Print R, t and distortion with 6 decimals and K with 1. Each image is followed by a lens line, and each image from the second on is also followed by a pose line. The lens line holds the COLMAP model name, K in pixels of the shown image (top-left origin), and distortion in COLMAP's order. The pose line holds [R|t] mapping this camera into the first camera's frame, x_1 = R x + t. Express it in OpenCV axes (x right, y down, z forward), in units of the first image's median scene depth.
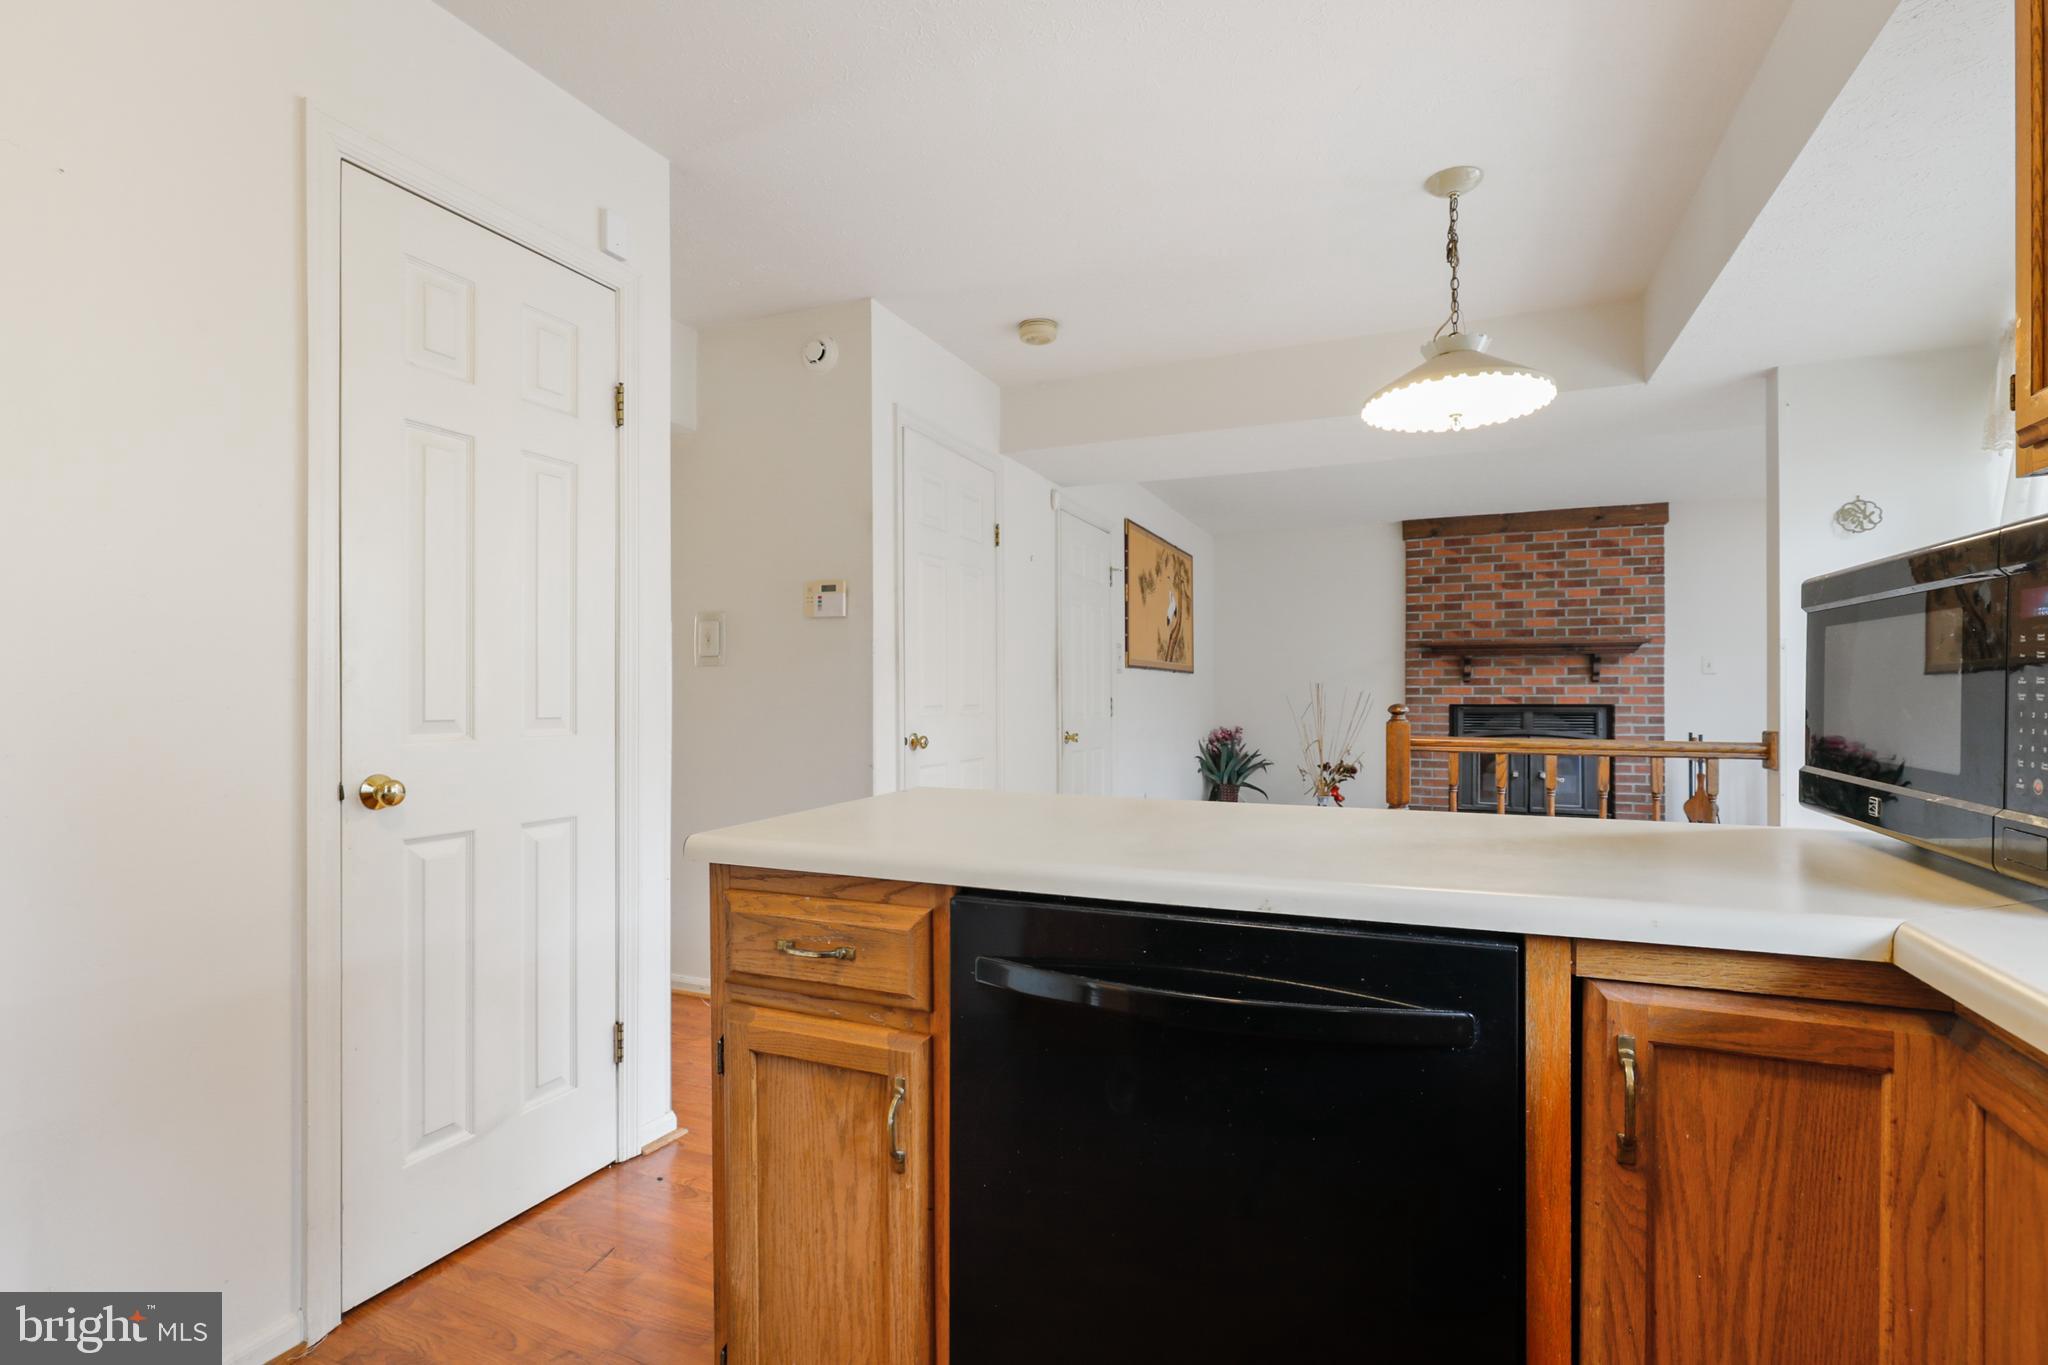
lens RADIAL K [[956.4, 0, 1024.0], [0, 956.4, 682.5], [0, 0, 1]] dist [-0.000984, -0.000156]
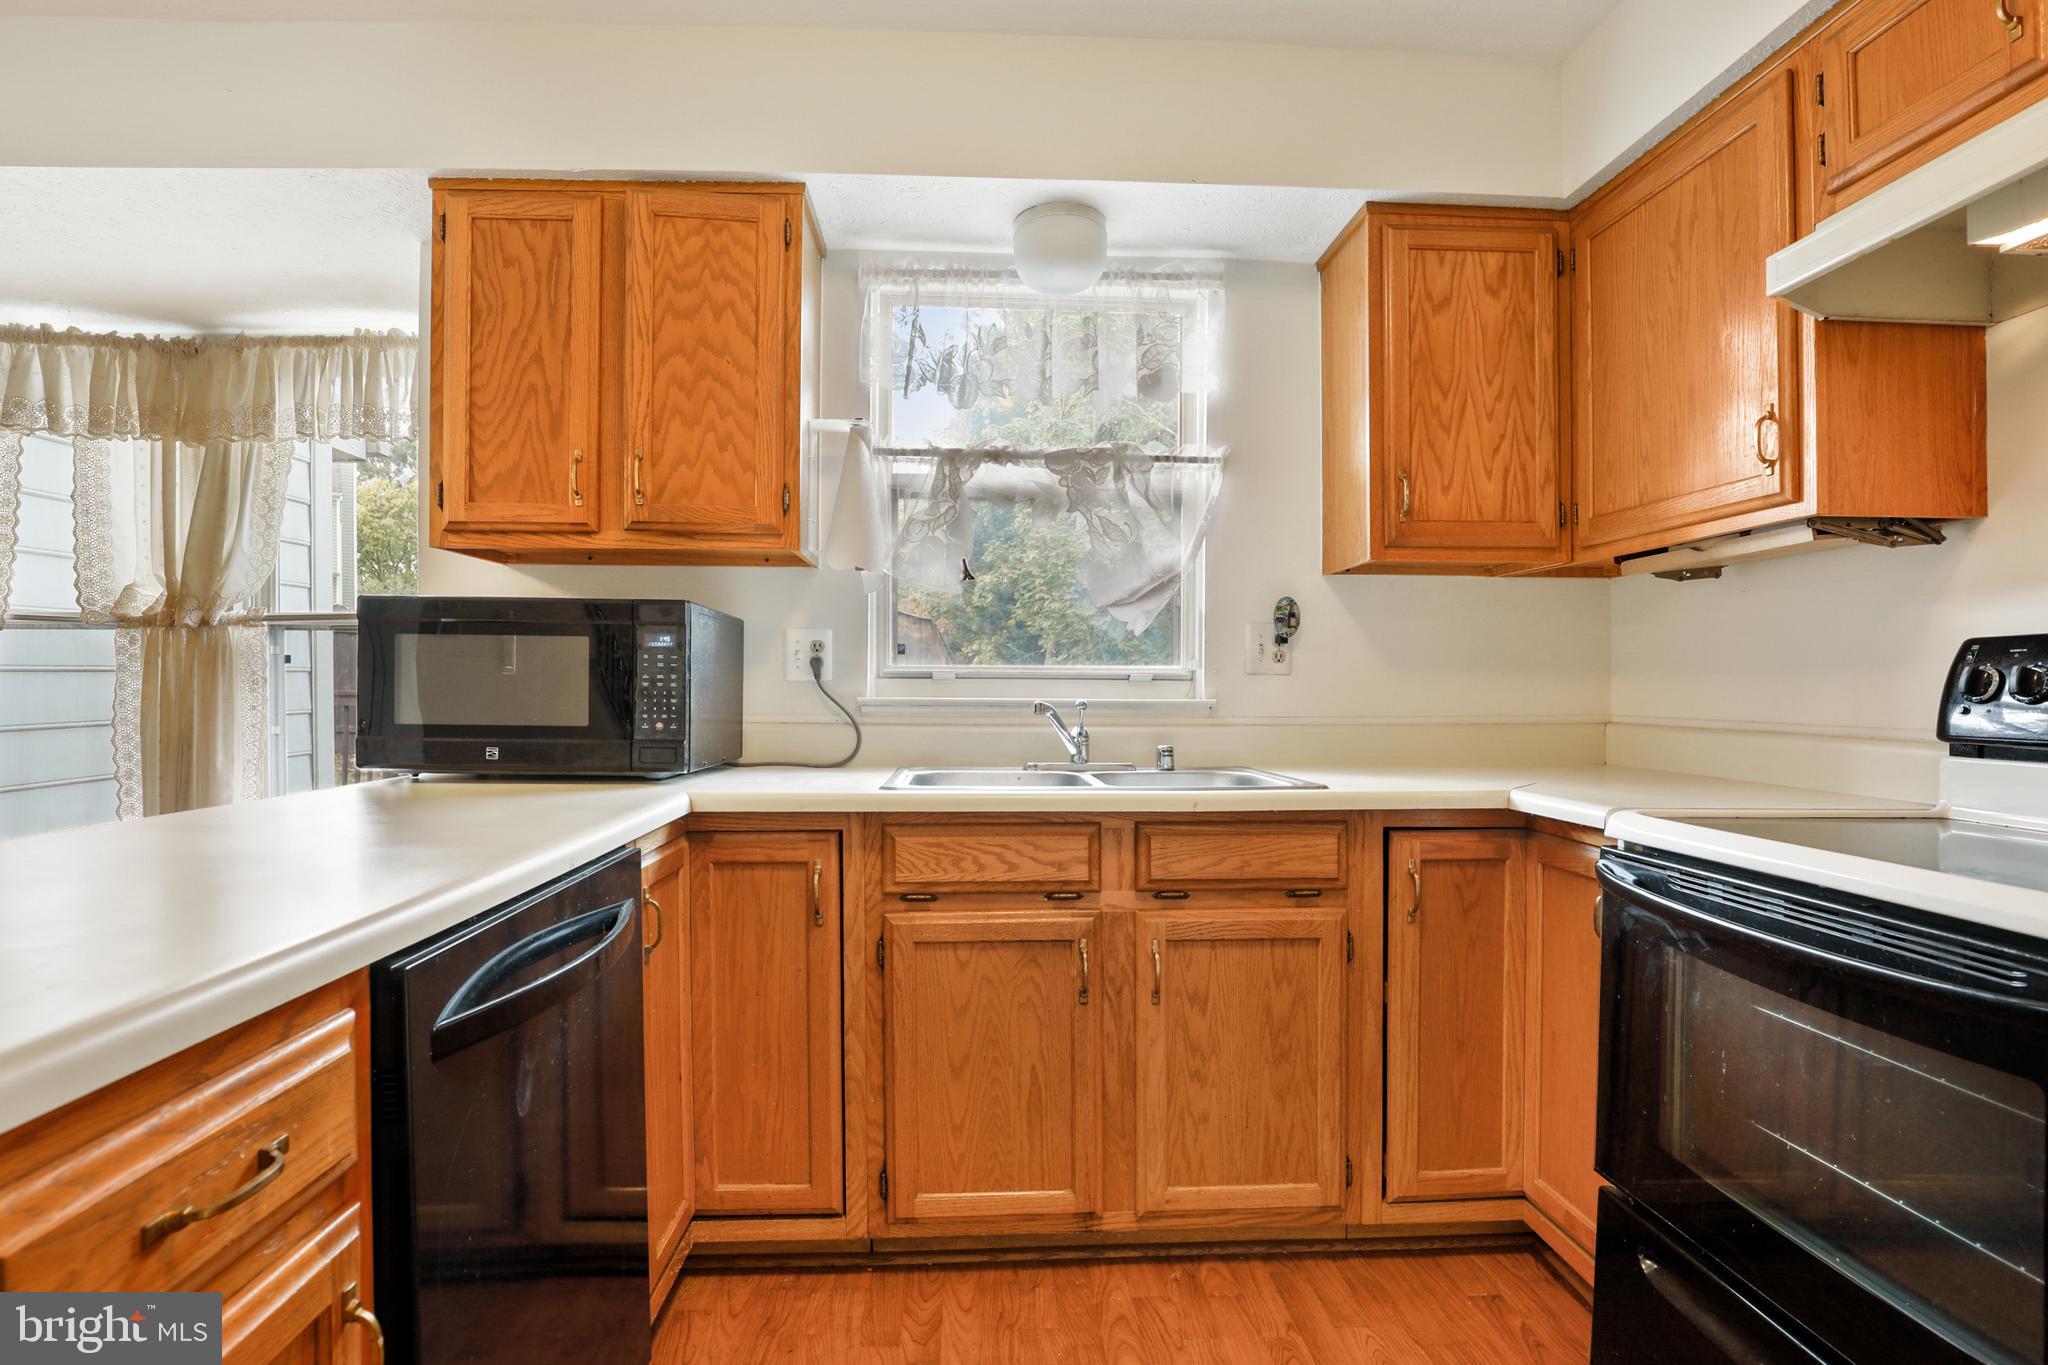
lens RADIAL K [[957.4, 0, 1018.5], [0, 957.4, 697.5], [0, 0, 1]] dist [-0.030859, 0.000029]
pose [[-0.428937, -0.014784, 0.903213, -0.134791], [-0.013686, 0.999858, 0.009867, 0.002323], [-0.903231, -0.008129, -0.429078, 0.135746]]
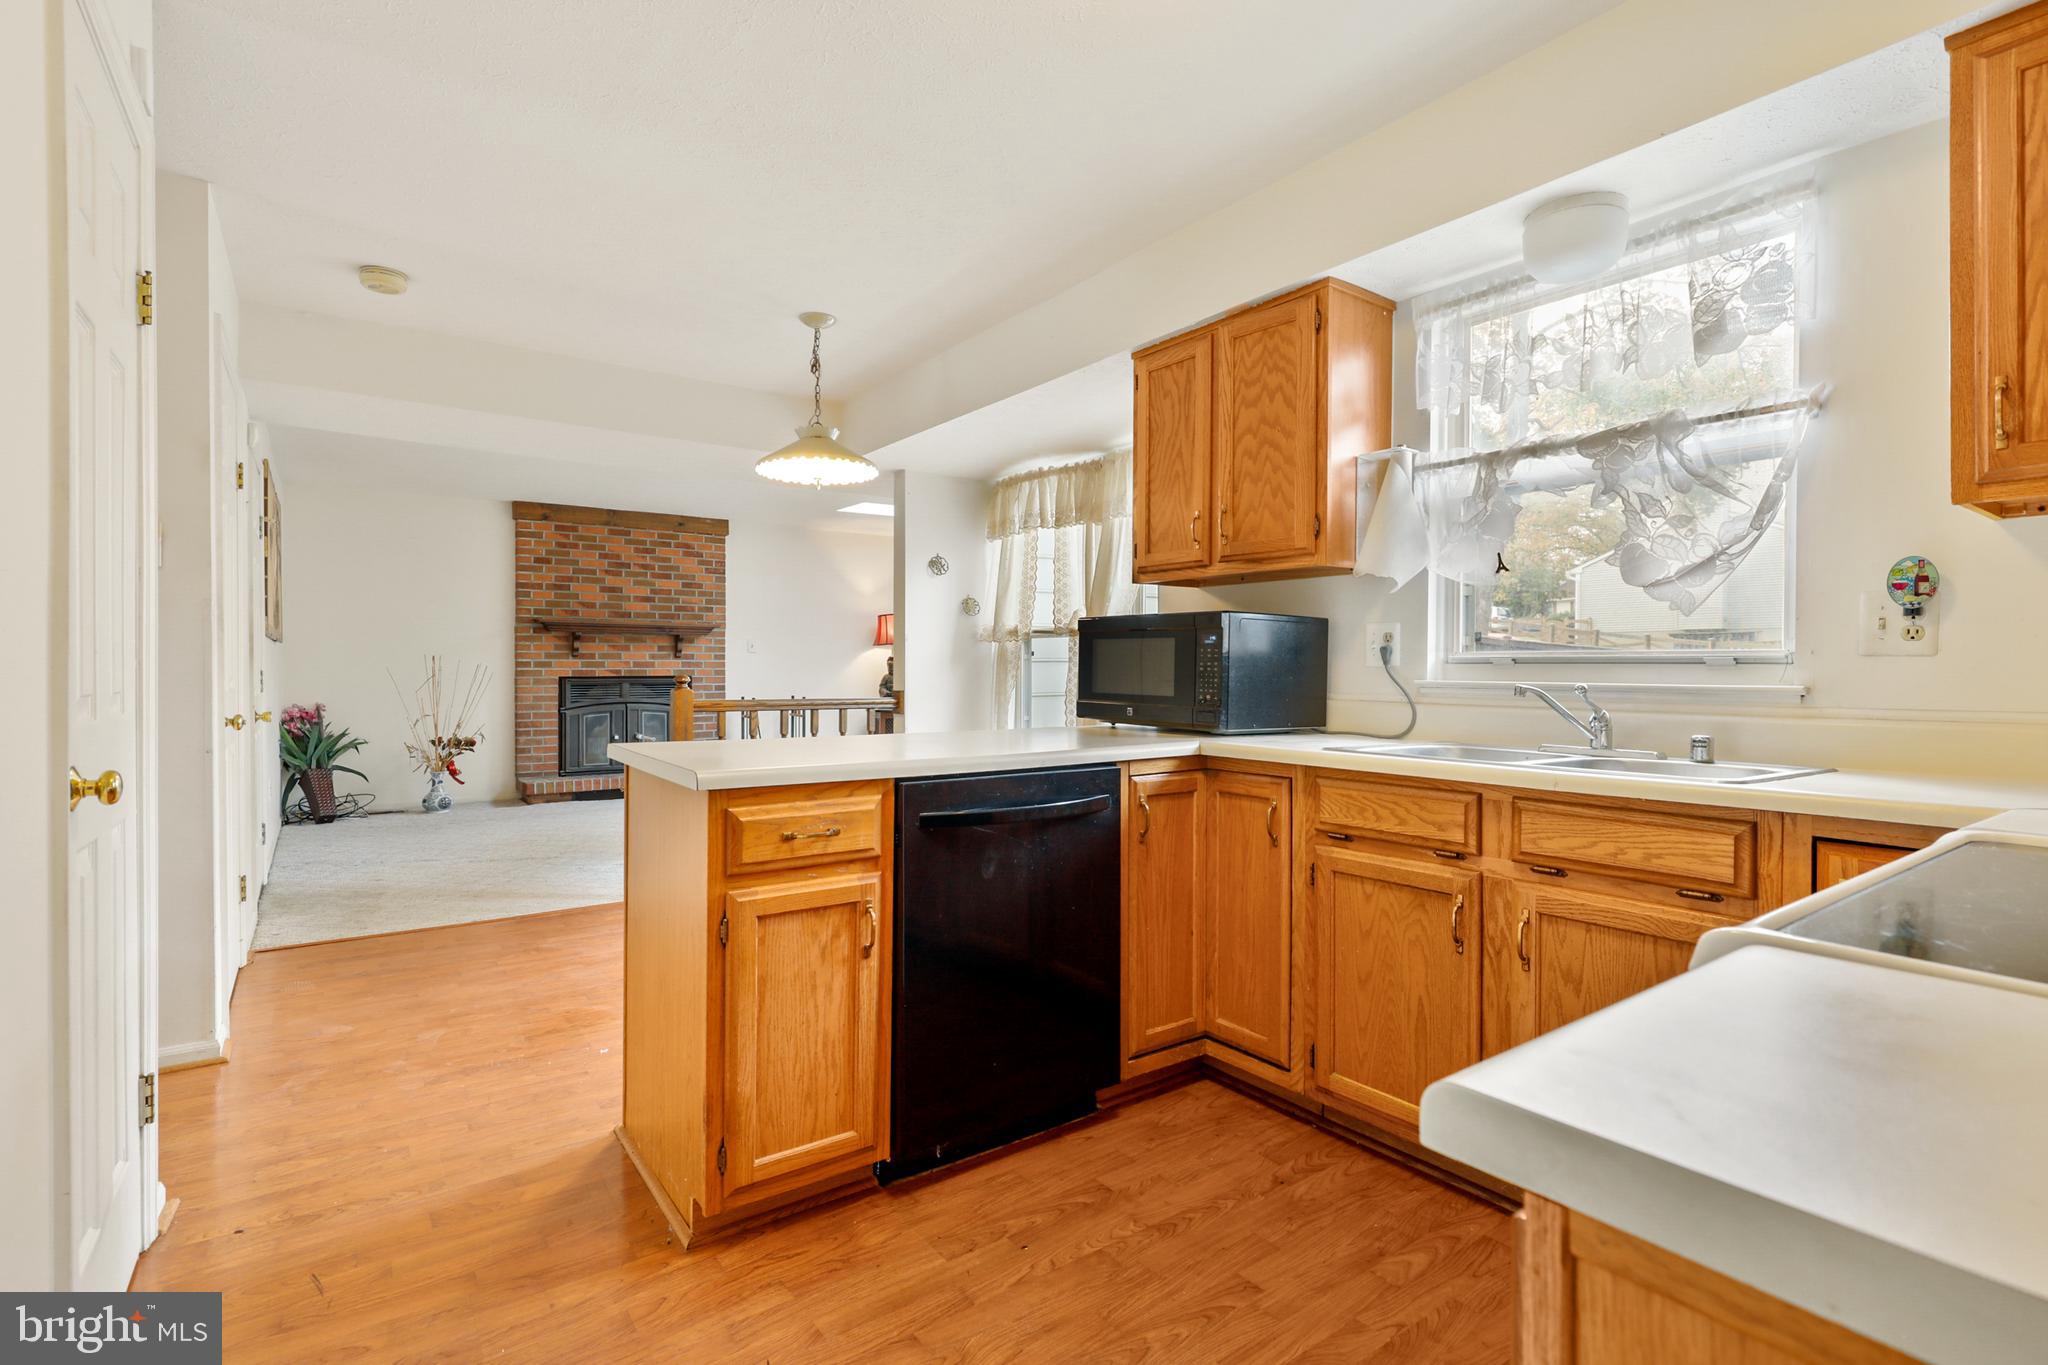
lens RADIAL K [[948.4, 0, 1021.5], [0, 948.4, 664.6], [0, 0, 1]] dist [-0.000517, -0.000099]
pose [[0.516995, 0.004161, 0.855978, -0.215953], [-0.011205, 0.999935, 0.001907, 0.001131], [-0.855915, -0.010577, 0.517008, -0.008629]]
